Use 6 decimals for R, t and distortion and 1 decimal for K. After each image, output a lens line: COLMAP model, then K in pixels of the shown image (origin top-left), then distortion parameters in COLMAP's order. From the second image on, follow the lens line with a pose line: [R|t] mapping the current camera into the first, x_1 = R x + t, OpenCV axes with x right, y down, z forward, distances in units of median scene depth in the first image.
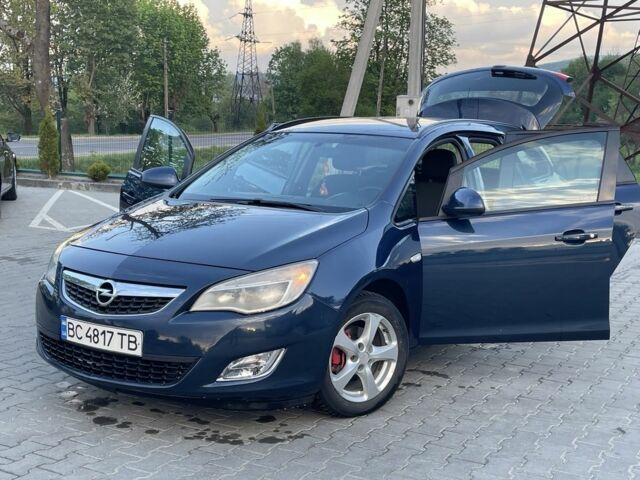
lens RADIAL K [[825.5, 0, 327.2], [0, 825.5, 244.4], [0, 0, 1]] dist [0.063689, 0.000000]
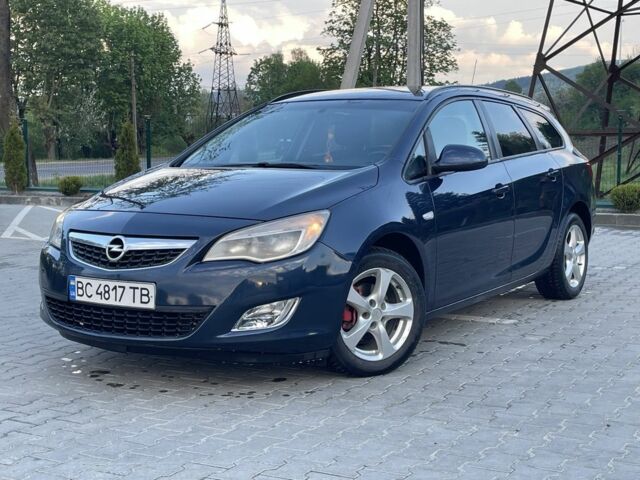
lens RADIAL K [[938.7, 0, 309.8], [0, 938.7, 226.6], [0, 0, 1]] dist [0.080688, 0.000000]
pose [[0.999617, -0.026923, -0.006474, -0.025806], [0.026497, 0.997922, -0.058740, 0.094430], [0.008042, 0.058546, 0.998252, -0.106370]]
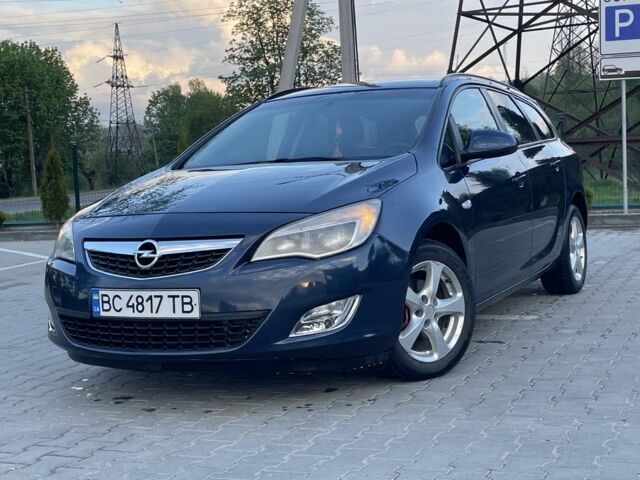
lens RADIAL K [[938.7, 0, 318.9], [0, 938.7, 233.2], [0, 0, 1]] dist [0.080688, 0.000000]
pose [[0.990729, -0.083259, 0.107354, -0.173661], [0.091700, 0.992864, -0.076243, 0.116574], [-0.100240, 0.085380, 0.991293, -0.004250]]
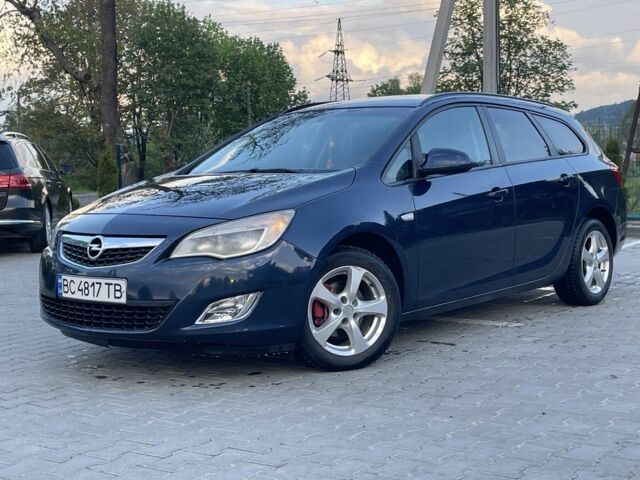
lens RADIAL K [[938.7, 0, 331.6], [0, 938.7, 239.3], [0, 0, 1]] dist [0.080688, 0.000000]
pose [[0.992815, -0.035660, -0.114222, 0.151234], [0.027052, 0.996737, -0.076044, 0.132970], [0.116561, 0.072408, 0.990541, -0.135505]]
